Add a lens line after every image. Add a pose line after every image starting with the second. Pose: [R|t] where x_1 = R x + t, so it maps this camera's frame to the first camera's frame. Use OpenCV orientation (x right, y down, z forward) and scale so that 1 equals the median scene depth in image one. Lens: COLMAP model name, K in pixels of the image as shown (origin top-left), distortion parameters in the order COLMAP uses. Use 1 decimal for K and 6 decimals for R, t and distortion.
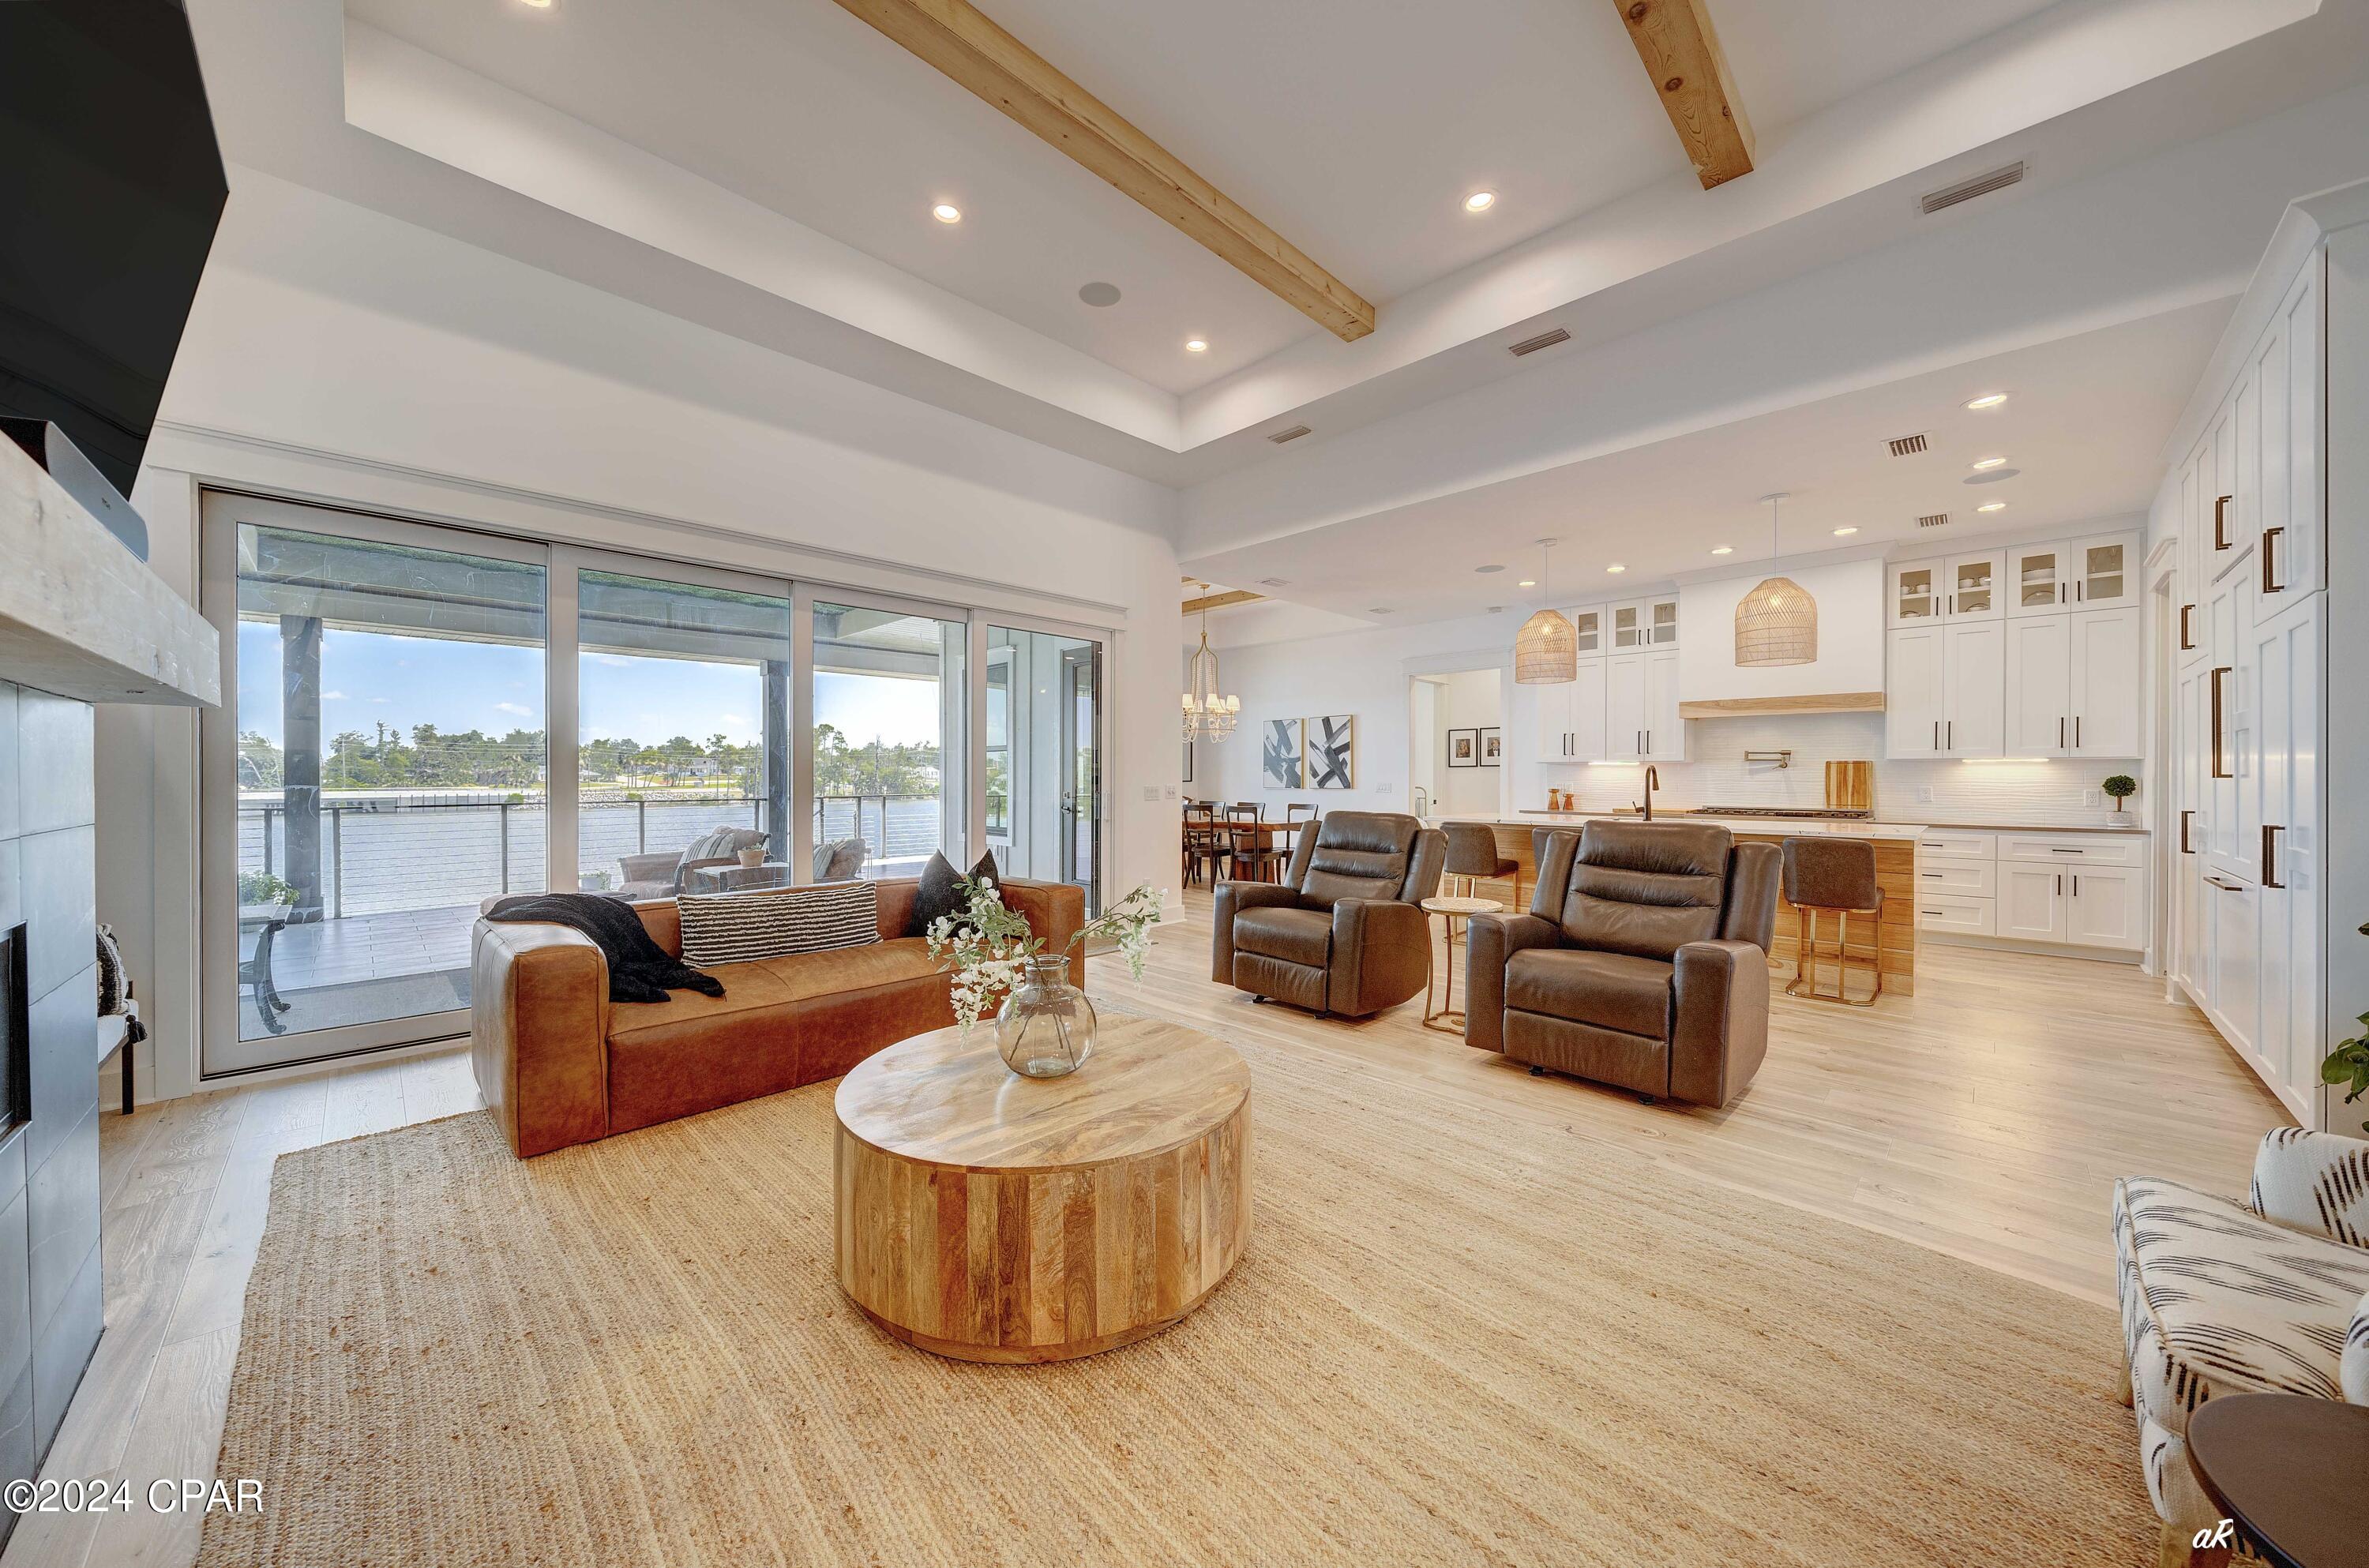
lens RADIAL K [[829.6, 0, 1187.6], [0, 829.6, 783.8], [0, 0, 1]] dist [-0.004322, -0.000012]
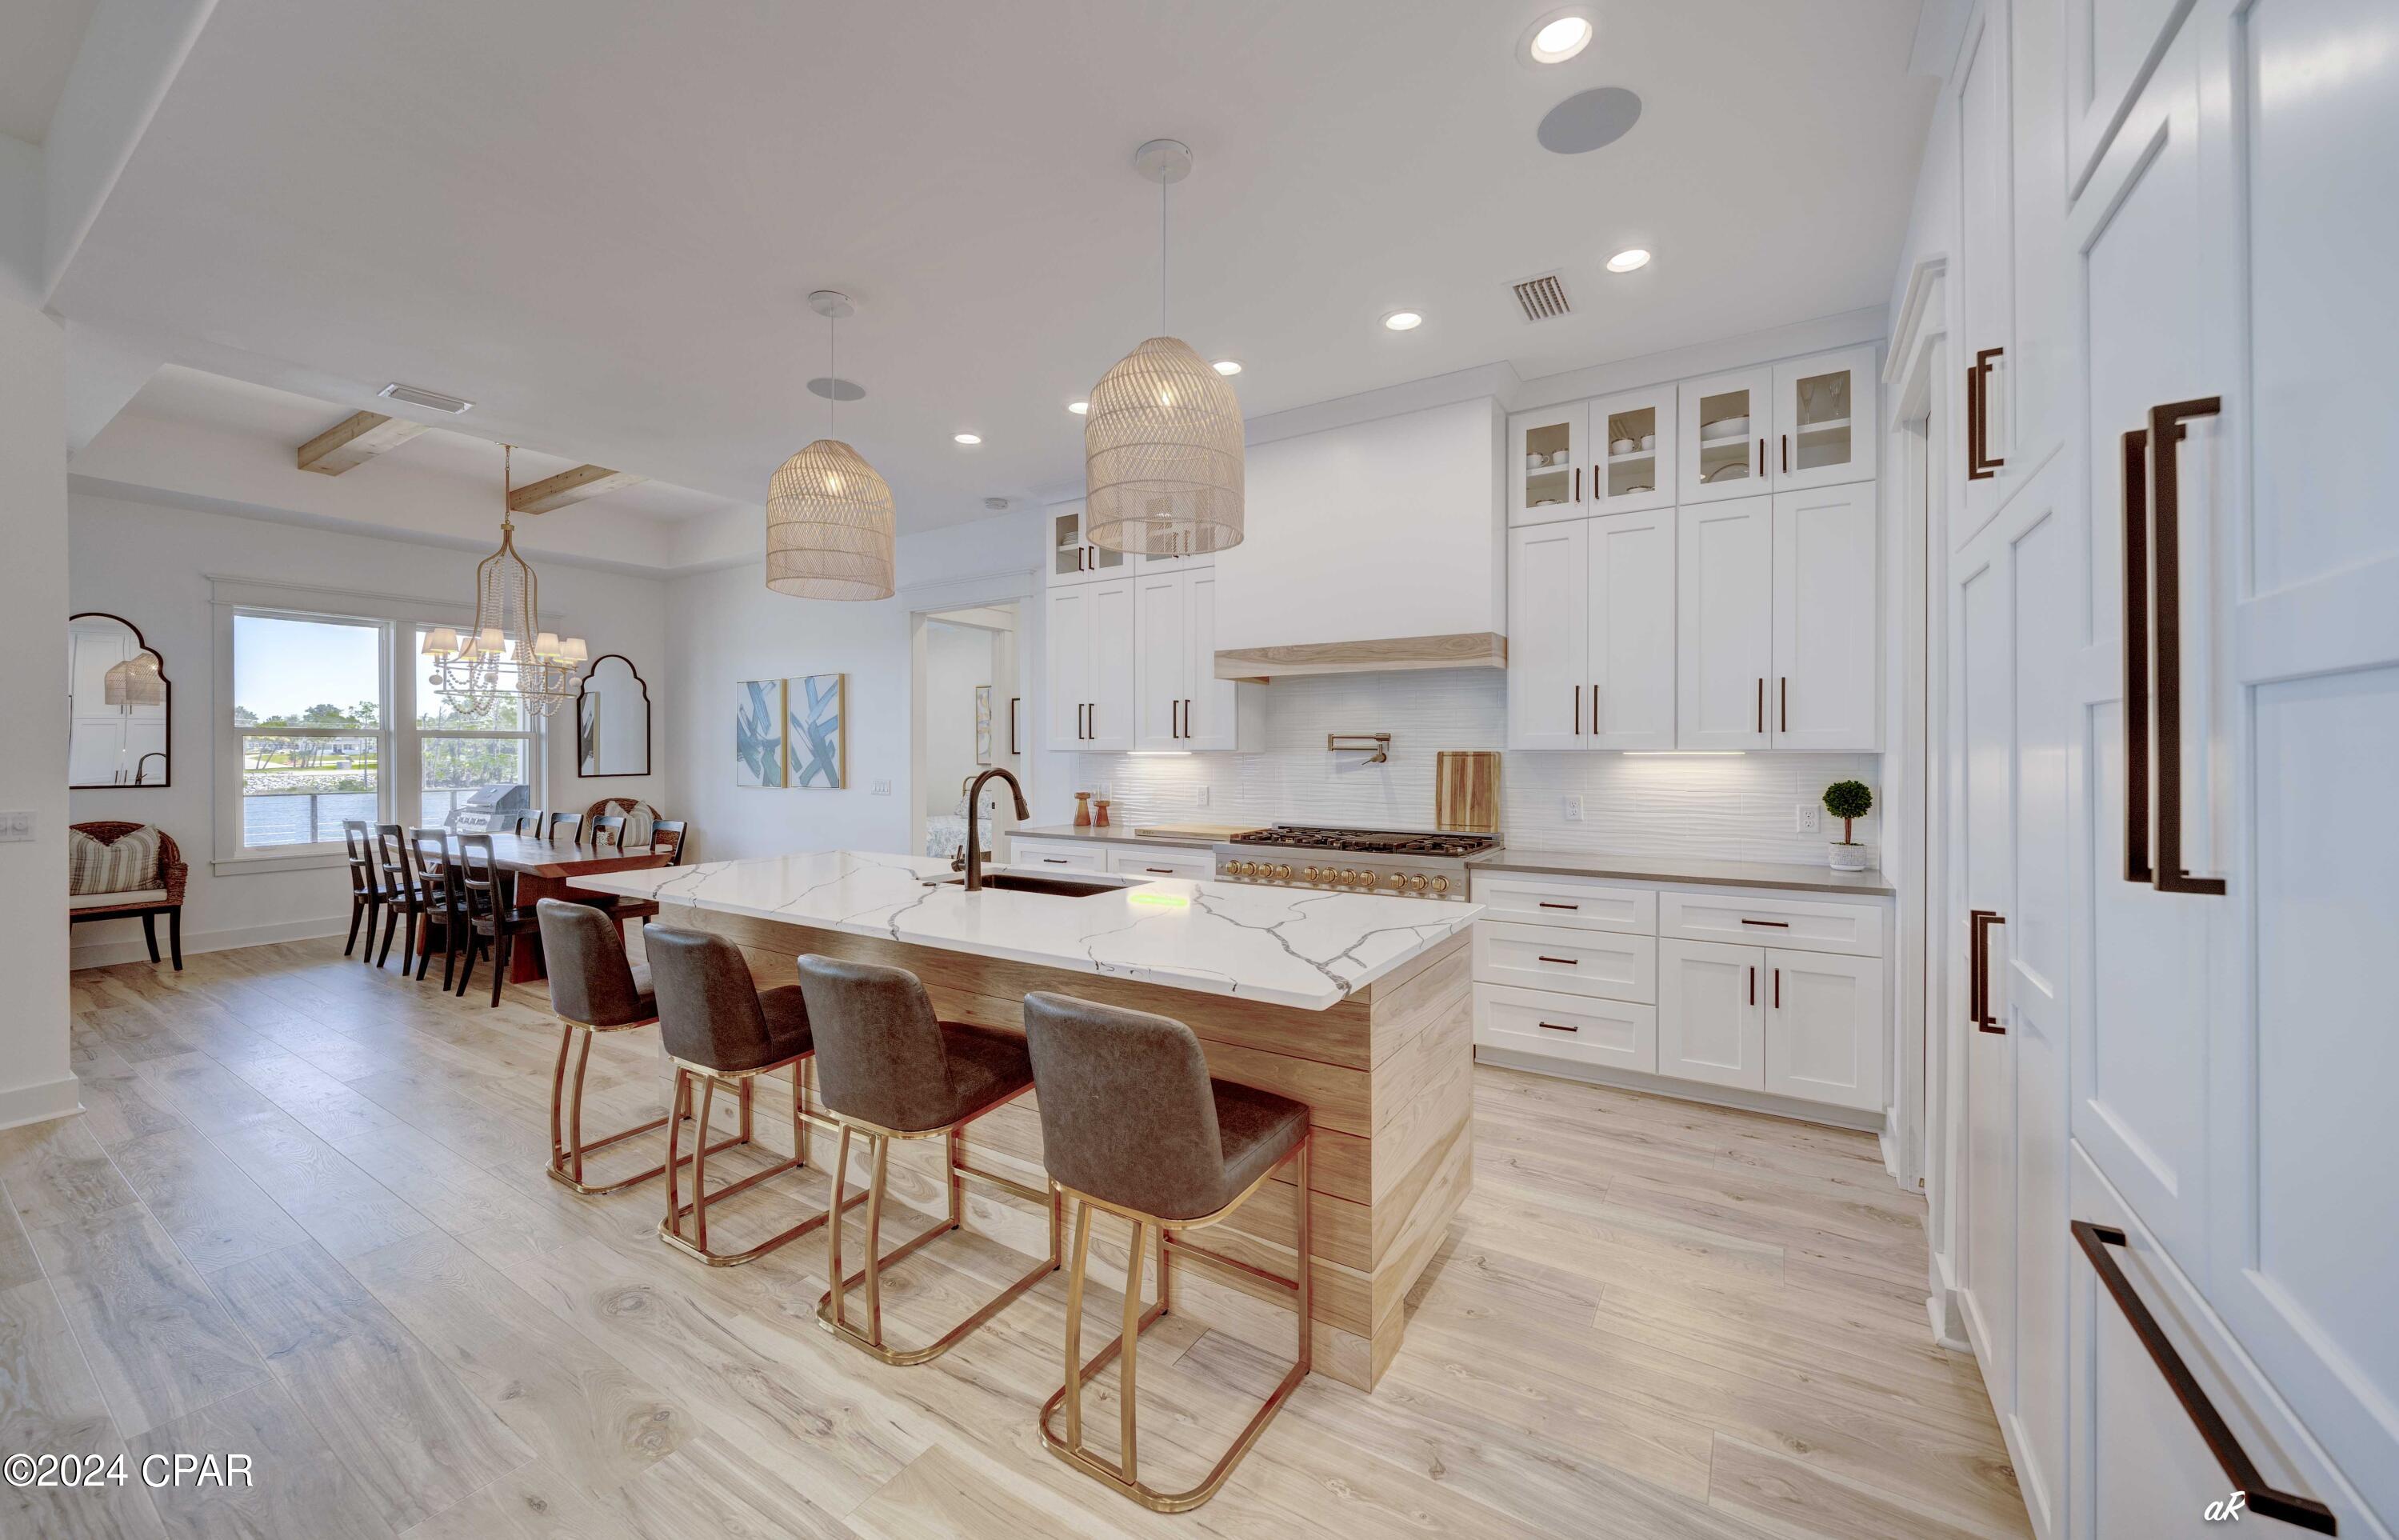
lens RADIAL K [[888.1, 0, 1195.6], [0, 888.1, 752.2], [0, 0, 1]] dist [0.031724, 0.000254]
pose [[0.979116, -0.002014, 0.203294, 0.448851], [0.003861, 0.999955, -0.008686, -0.021015], [-0.203268, 0.009289, 0.979079, 0.384079]]
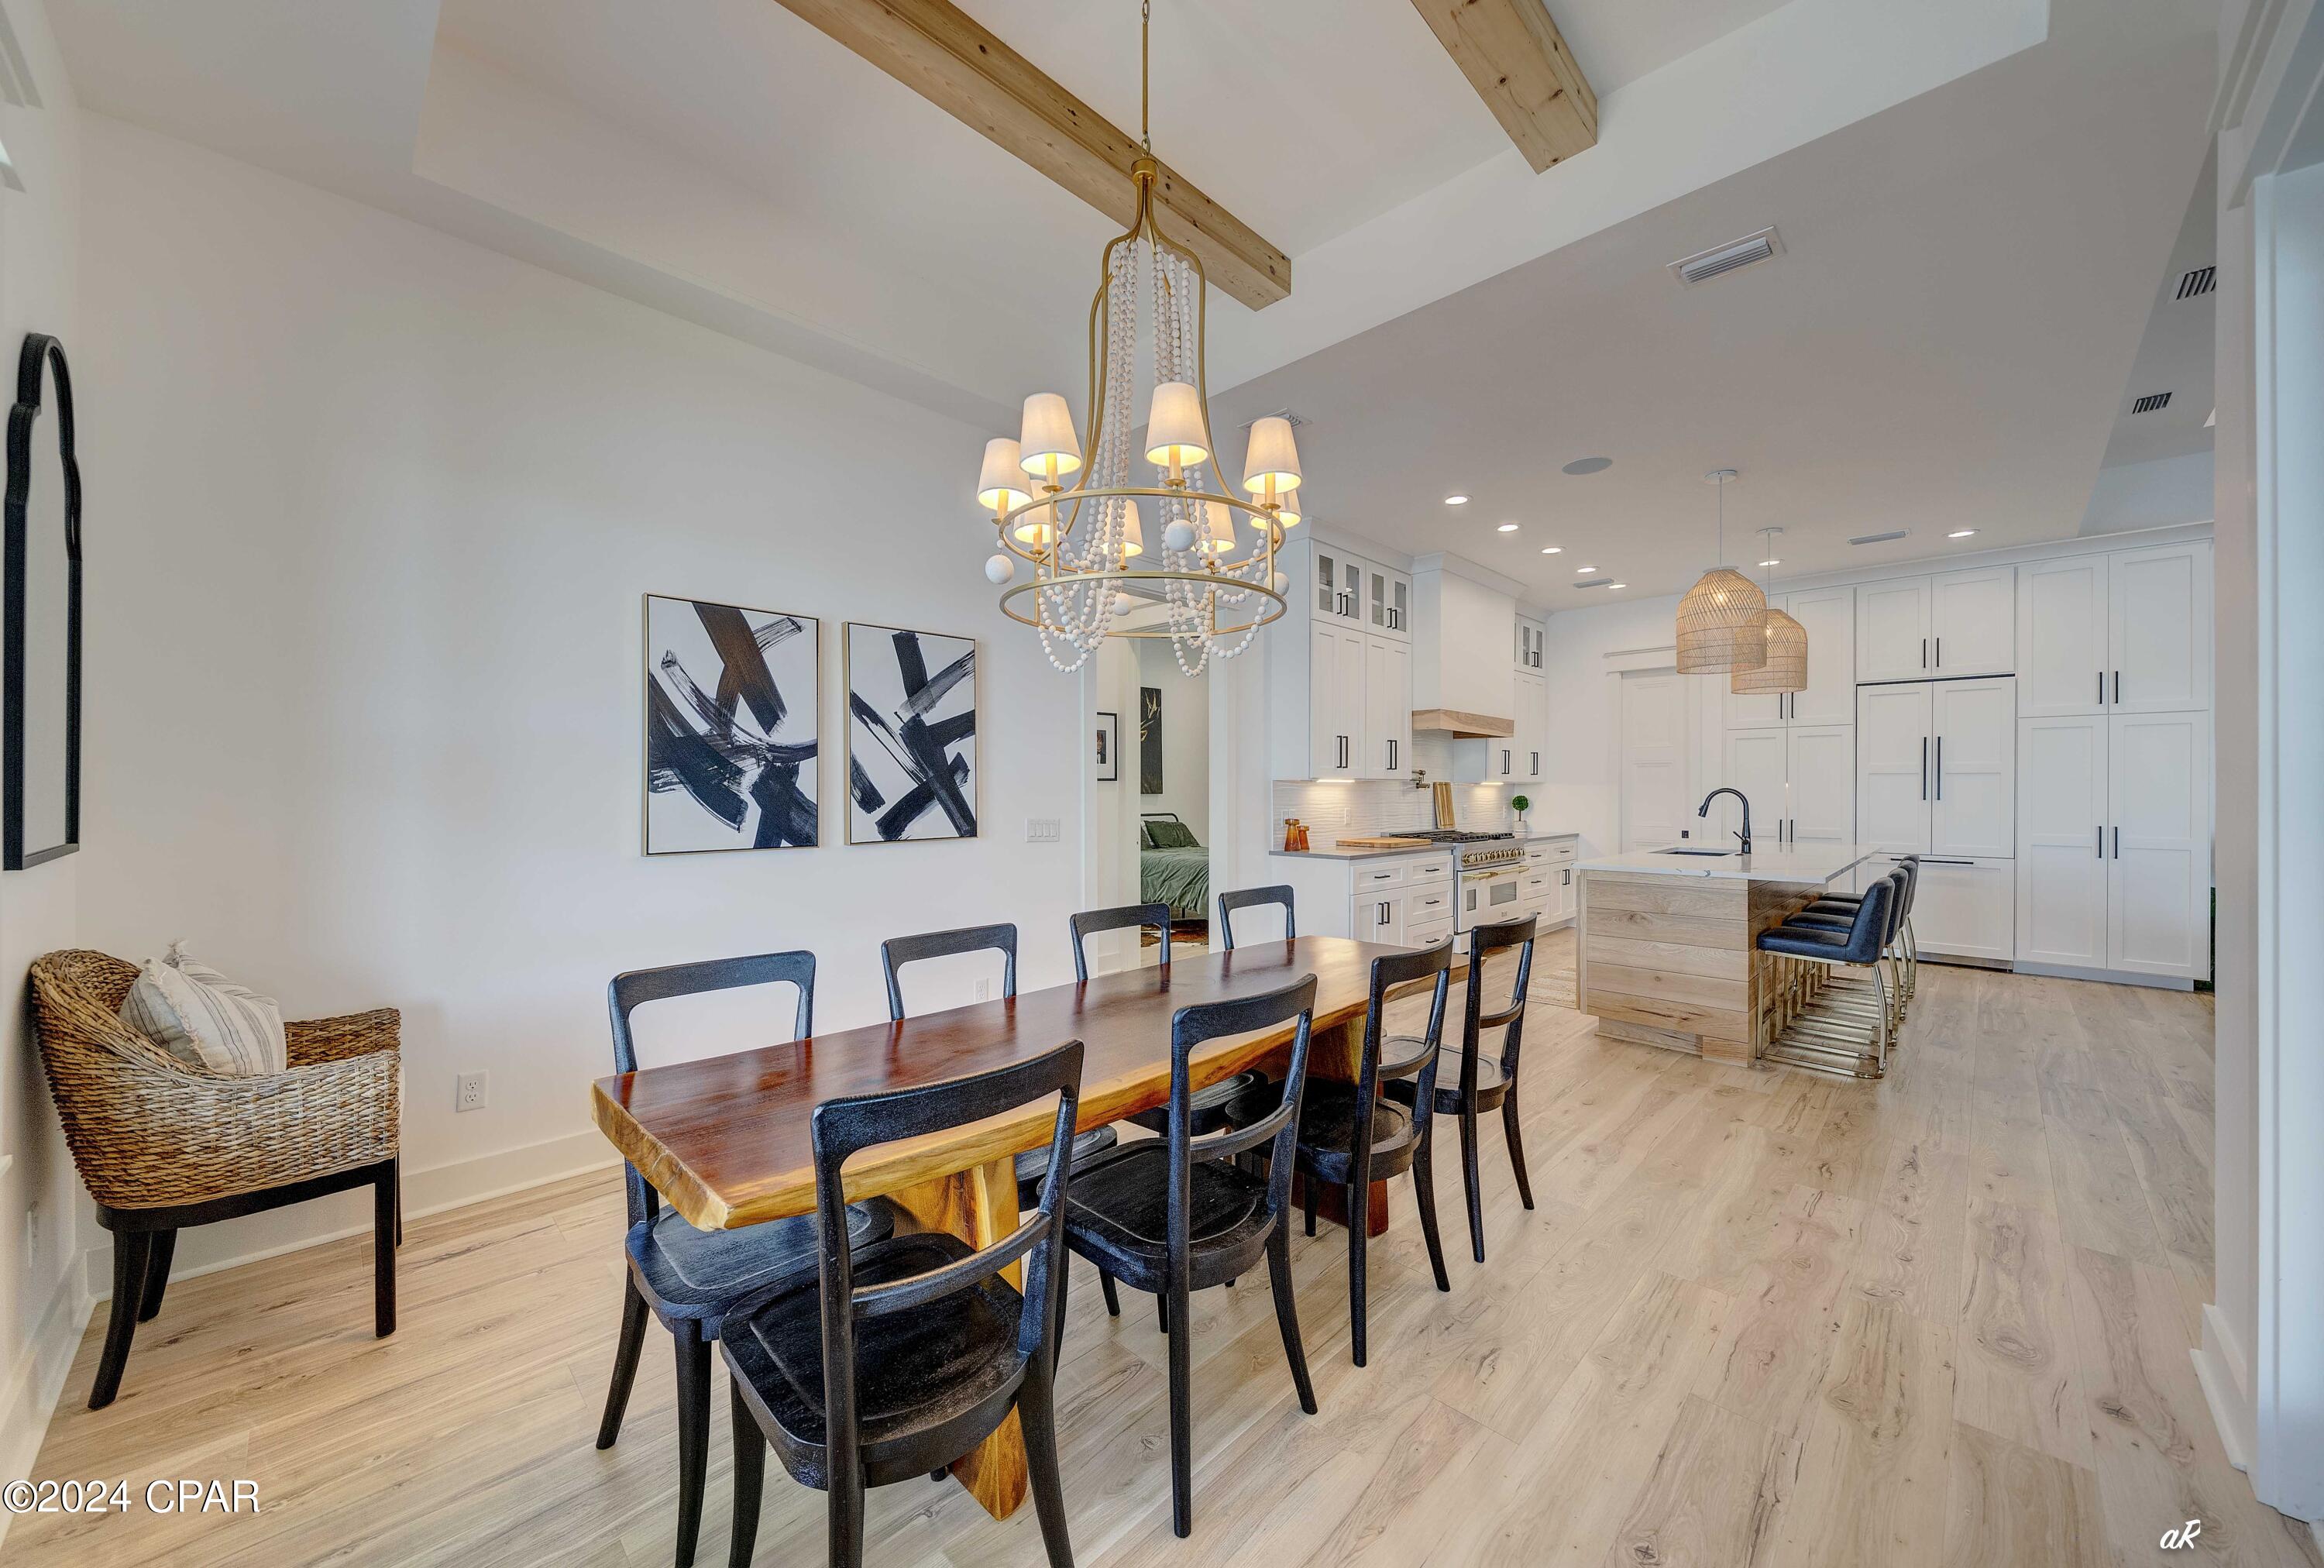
lens RADIAL K [[874.1, 0, 1182.4], [0, 874.1, 781.6], [0, 0, 1]] dist [0.001426, 0.000104]
pose [[0.001124, 0.001040, 0.999999, -0.274927], [0.002979, 0.999995, -0.001043, -0.025623], [-0.999995, 0.002980, 0.001121, 1.255748]]
